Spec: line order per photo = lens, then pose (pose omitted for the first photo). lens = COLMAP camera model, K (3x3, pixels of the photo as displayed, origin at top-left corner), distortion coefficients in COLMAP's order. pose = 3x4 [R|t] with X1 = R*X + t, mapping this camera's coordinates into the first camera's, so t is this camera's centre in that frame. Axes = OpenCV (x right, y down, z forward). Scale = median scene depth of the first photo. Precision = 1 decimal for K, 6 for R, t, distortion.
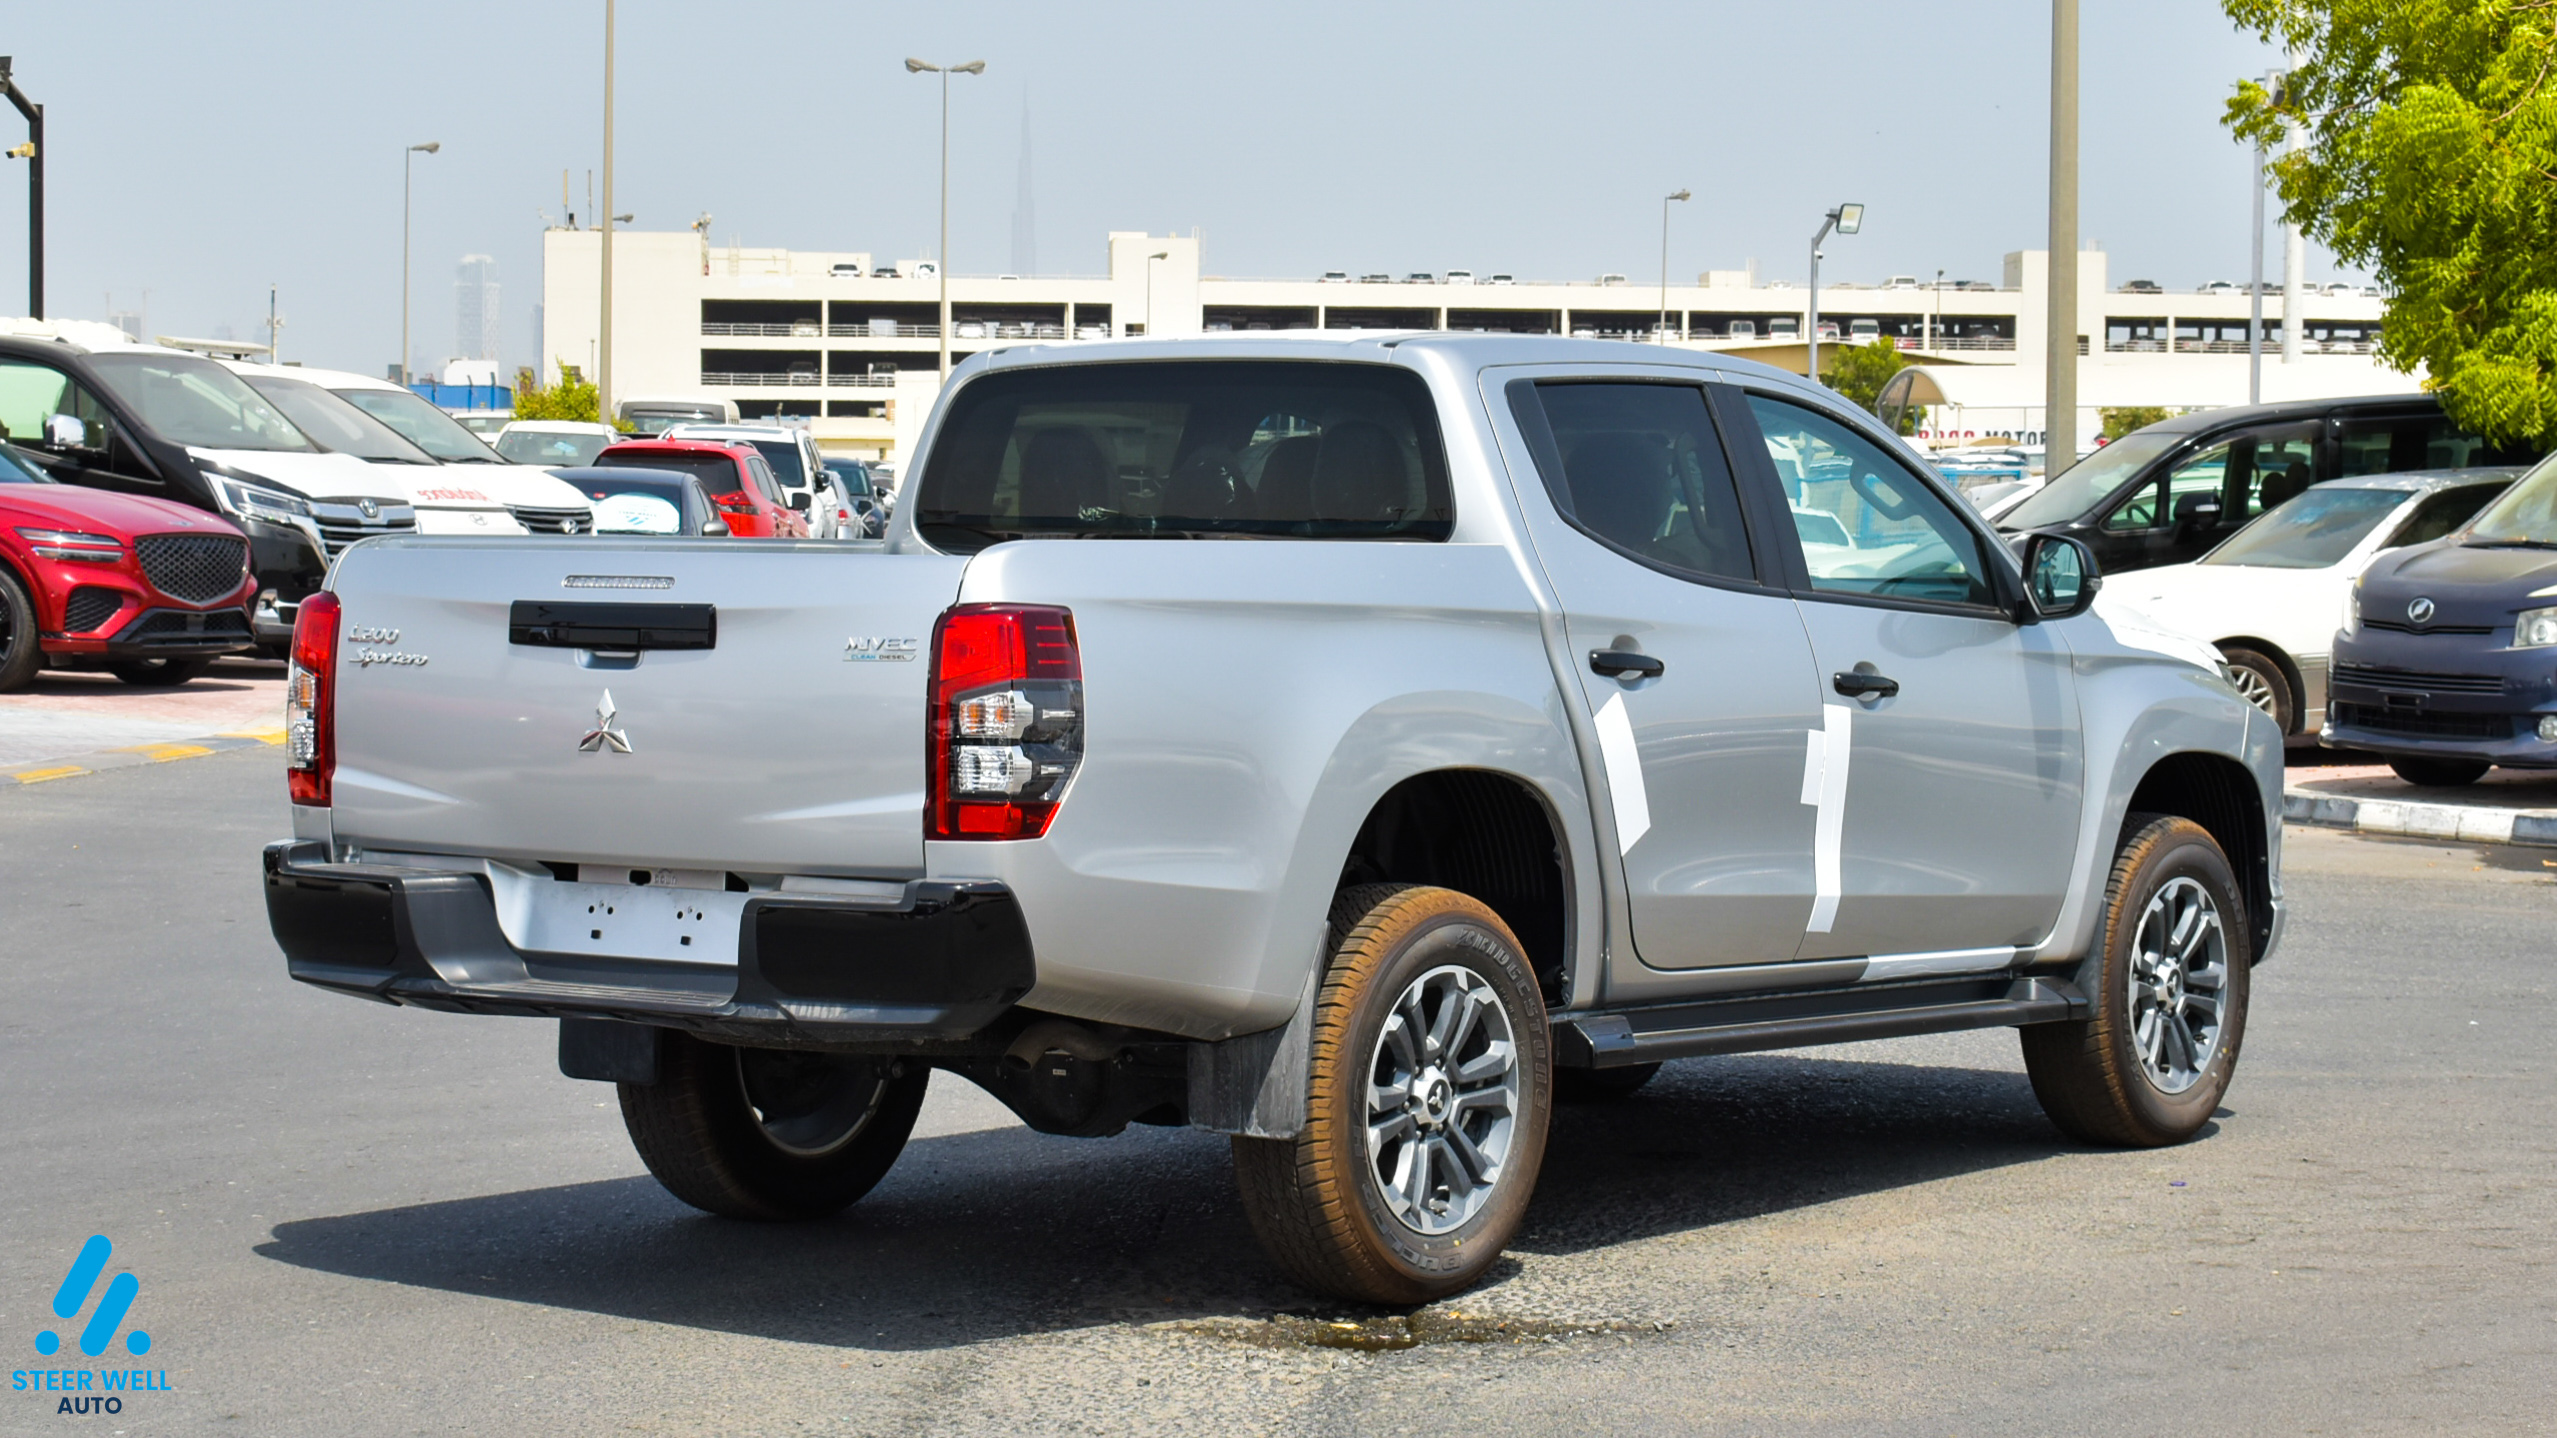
lens RADIAL K [[5052.8, 0, 1467.2], [0, 5052.8, 716.3], [0, 0, 1]] dist [0.005312, -0.000317]
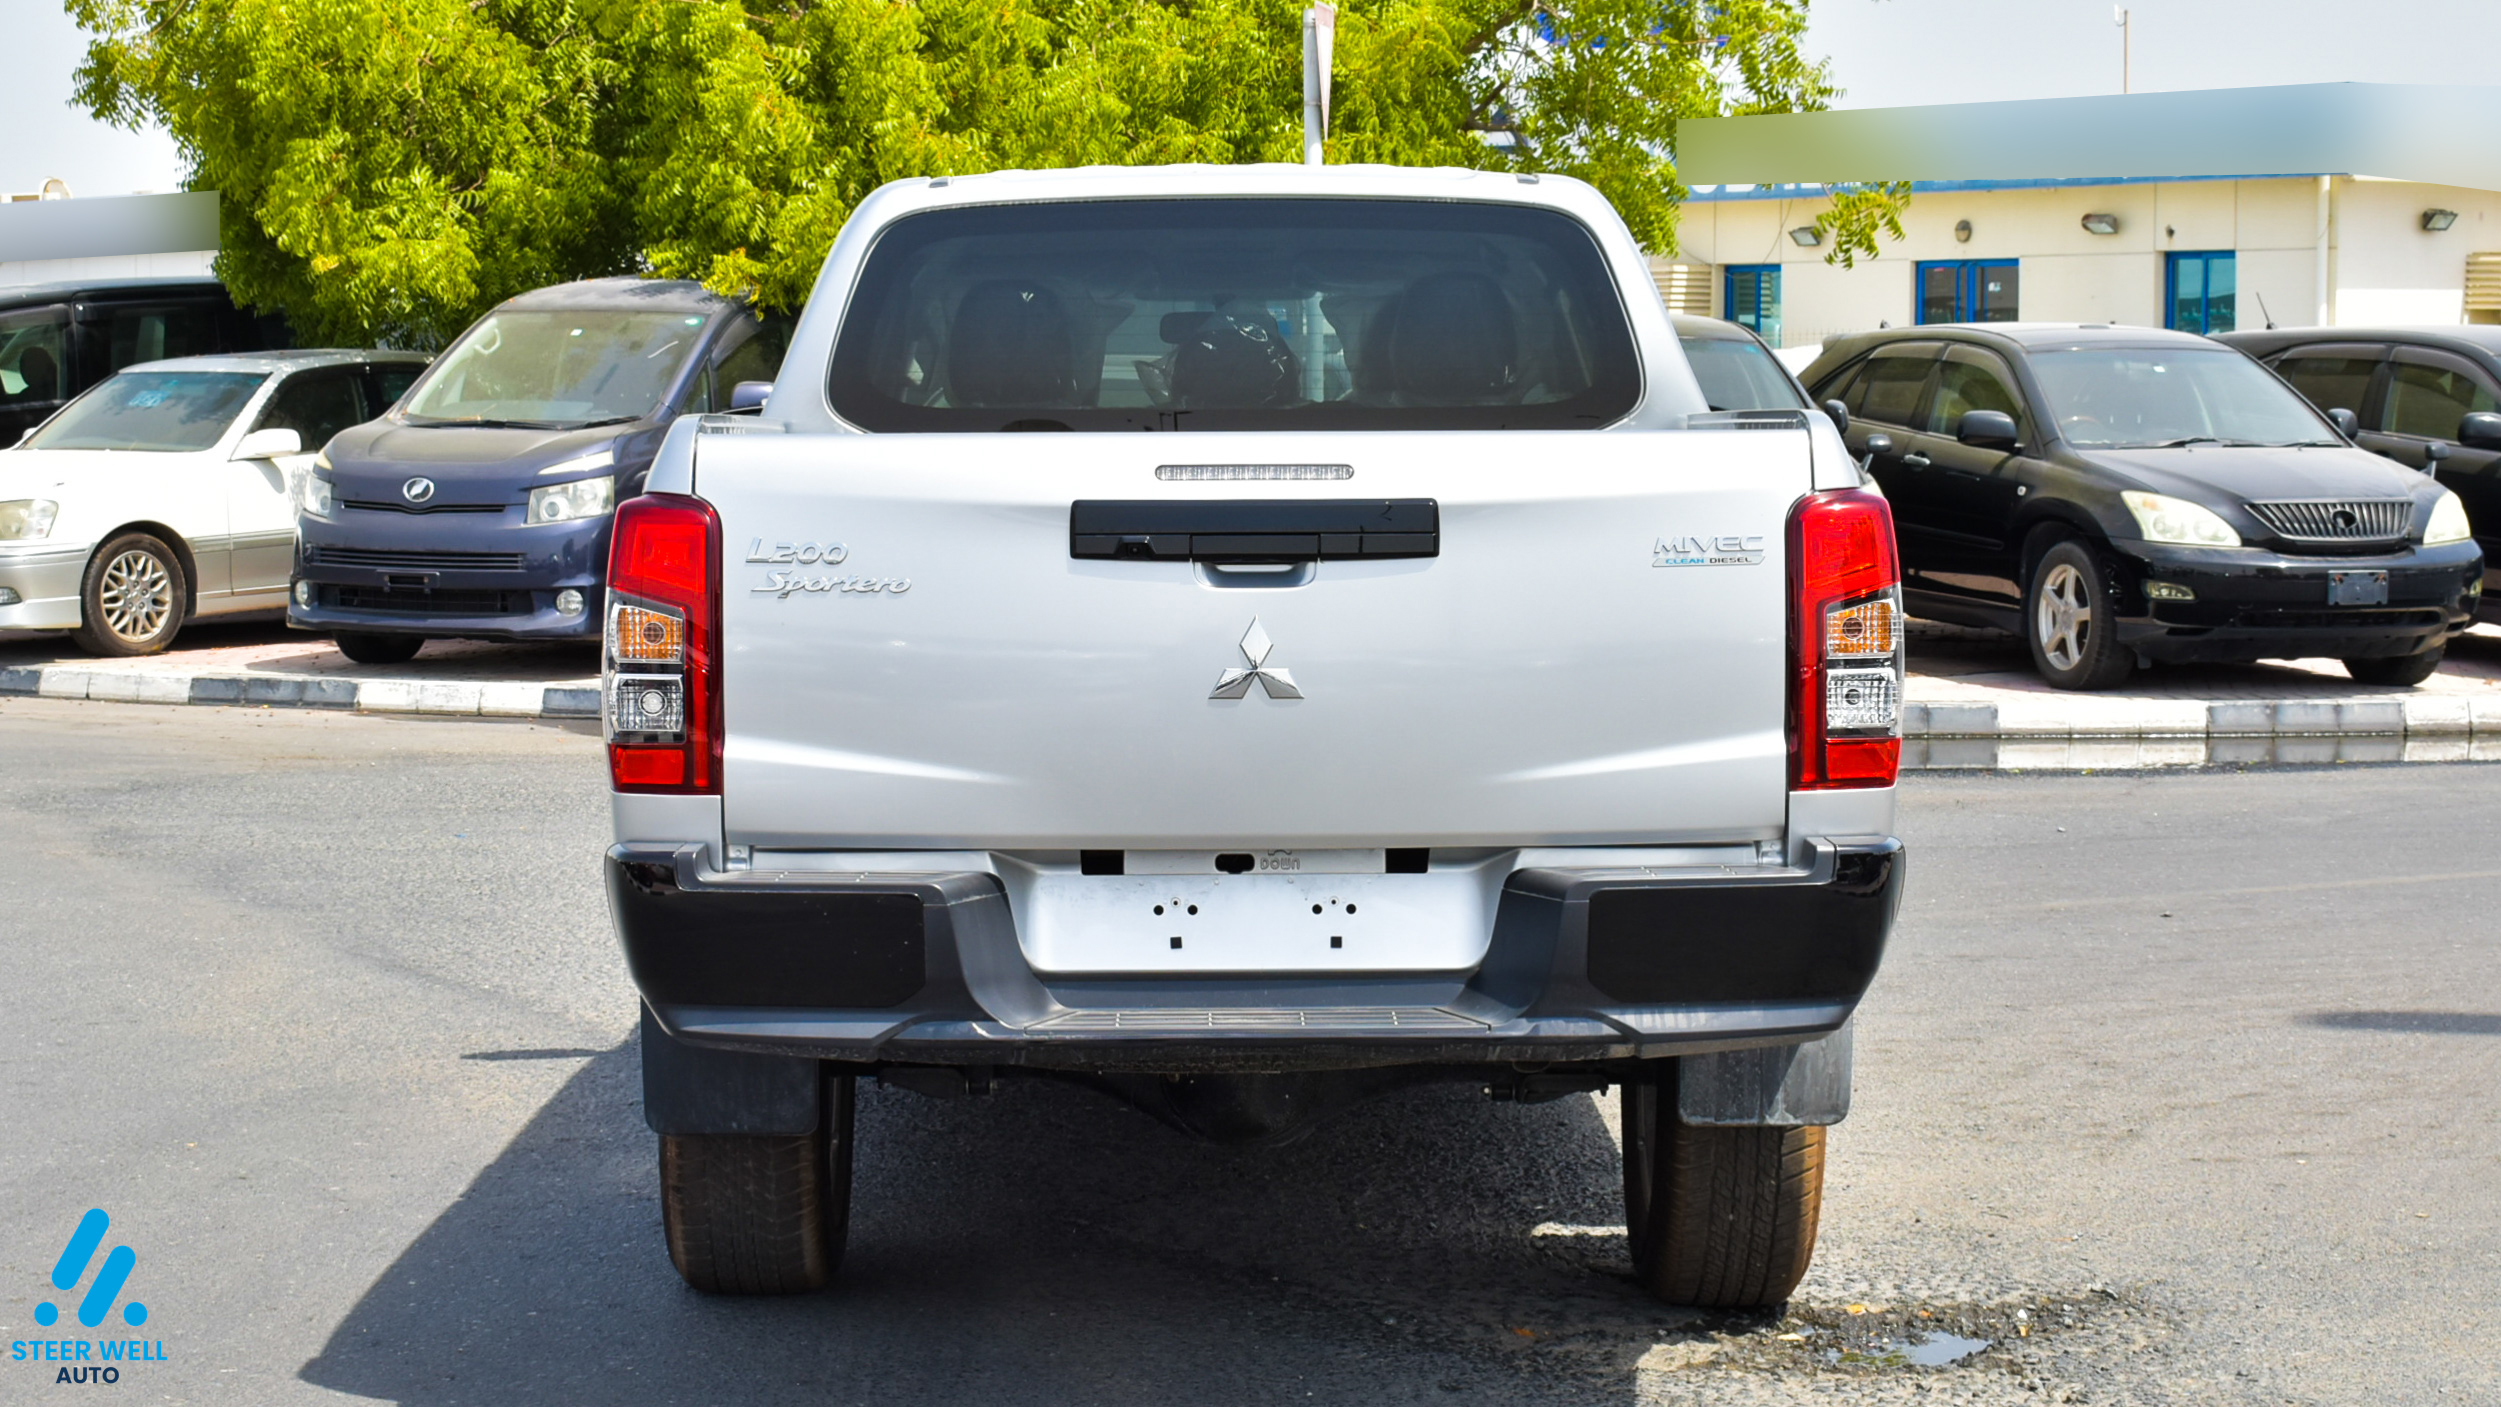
lens RADIAL K [[4552.7, 0, 1250.5], [0, 4552.7, 703.5], [0, 0, 1]] dist [-0.026476, 0.016931]
pose [[0.817950, -0.044925, 0.573532, -0.534557], [0.029842, 0.998917, 0.035686, -0.015706], [-0.574515, -0.012074, 0.818405, 0.428553]]
